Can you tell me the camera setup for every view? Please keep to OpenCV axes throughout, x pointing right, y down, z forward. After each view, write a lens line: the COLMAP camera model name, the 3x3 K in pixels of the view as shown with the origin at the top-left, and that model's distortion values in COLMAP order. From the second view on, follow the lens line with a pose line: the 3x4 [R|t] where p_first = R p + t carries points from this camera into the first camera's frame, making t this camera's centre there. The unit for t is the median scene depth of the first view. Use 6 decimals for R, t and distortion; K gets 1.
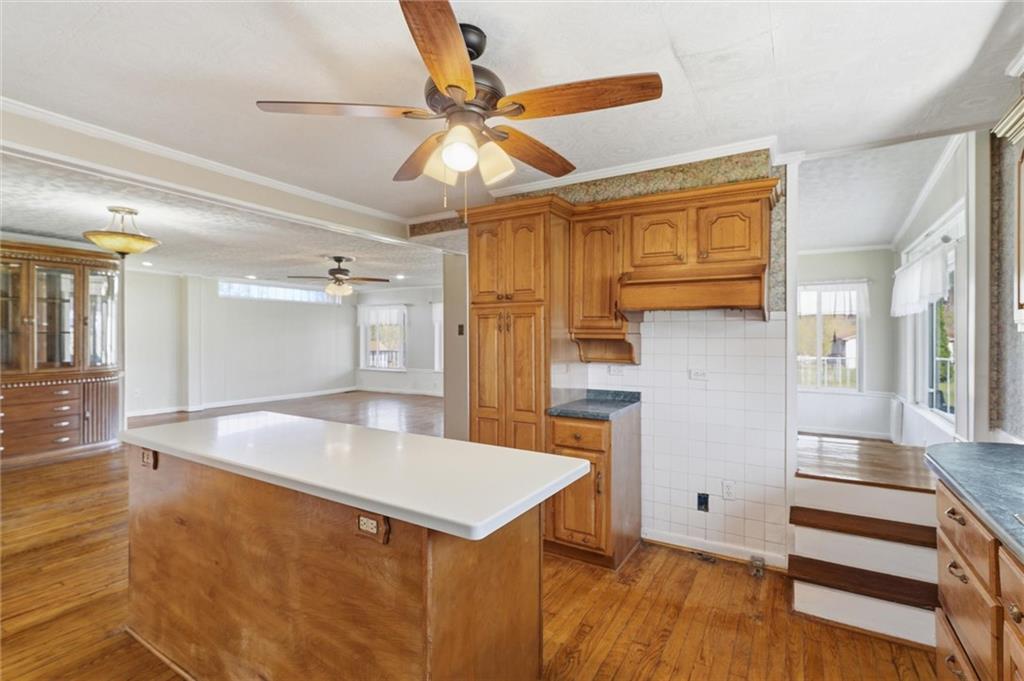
lens RADIAL K [[465.0, 0, 510.9], [0, 465.0, 337.8], [0, 0, 1]] dist [-0.003478, 0.001157]
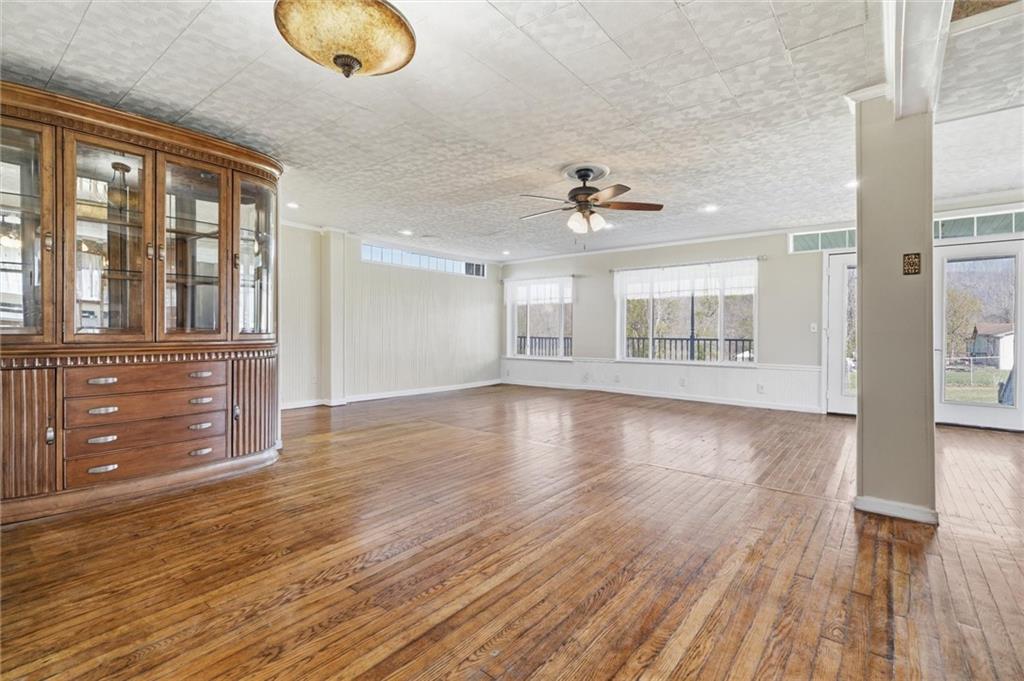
lens RADIAL K [[465.0, 0, 514.7], [0, 465.0, 337.7], [0, 0, 1]] dist [-0.003478, 0.001157]
pose [[0.991956, 0.005150, -0.126482, -0.468907], [-0.004548, 0.999977, 0.005046, 0.063067], [0.126505, -0.004431, 0.991956, 0.432805]]
